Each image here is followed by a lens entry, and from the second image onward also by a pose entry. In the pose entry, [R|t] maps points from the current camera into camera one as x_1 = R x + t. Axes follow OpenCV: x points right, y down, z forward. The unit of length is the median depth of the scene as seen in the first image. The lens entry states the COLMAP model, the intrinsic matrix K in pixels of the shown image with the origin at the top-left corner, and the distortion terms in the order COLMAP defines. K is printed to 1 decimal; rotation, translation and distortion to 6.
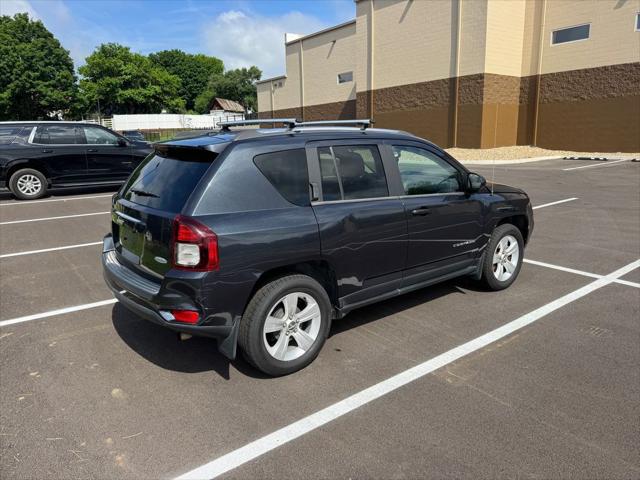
lens RADIAL K [[456.5, 0, 318.5], [0, 456.5, 235.8], [0, 0, 1]] dist [0.027333, -0.038563]
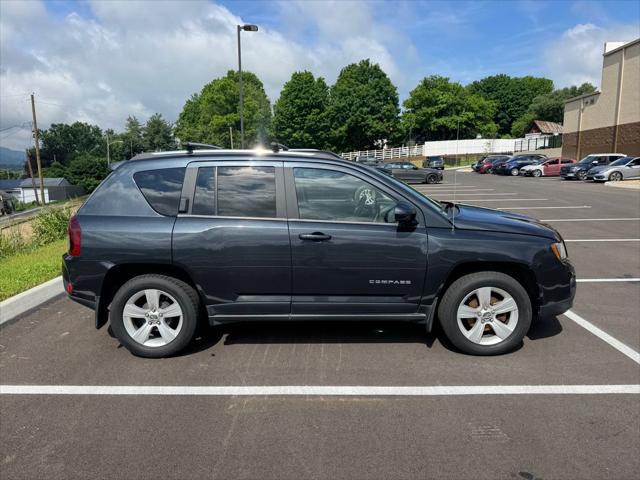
lens RADIAL K [[456.5, 0, 319.5], [0, 456.5, 239.9], [0, 0, 1]] dist [0.027333, -0.038563]
pose [[0.776610, 0.107517, -0.620740, 0.278942], [-0.134808, 0.990867, 0.002967, -0.017528], [0.615390, 0.081377, 0.784011, 0.090935]]
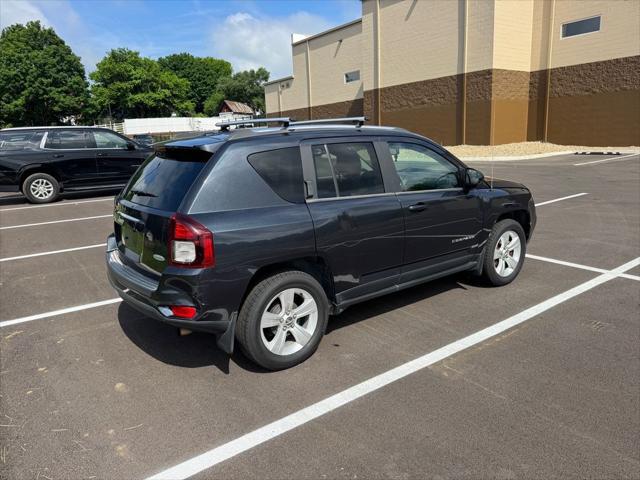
lens RADIAL K [[456.5, 0, 313.8], [0, 456.5, 237.9], [0, 0, 1]] dist [0.027333, -0.038563]
pose [[0.999361, -0.013082, -0.033277, 0.009443], [0.013216, 0.999905, 0.003796, 0.002248], [0.033224, -0.004233, 0.999439, -0.004608]]
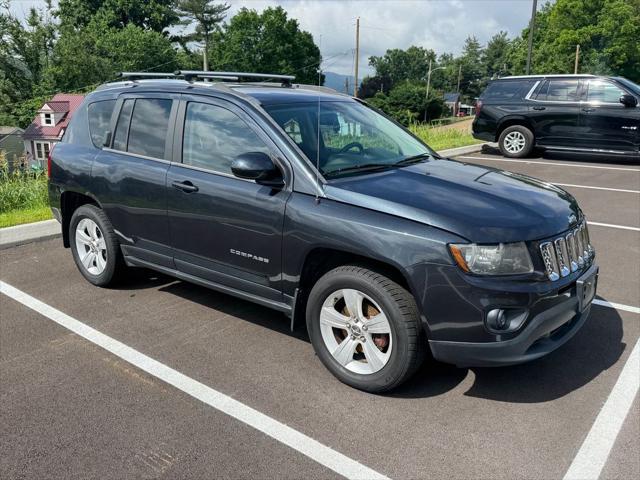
lens RADIAL K [[541.3, 0, 320.4], [0, 541.3, 244.6], [0, 0, 1]] dist [0.007421, -0.019407]
pose [[0.225586, 0.269737, -0.936137, 0.405979], [-0.212323, 0.951420, 0.222976, -0.074337], [0.950805, 0.148464, 0.271898, 0.333350]]
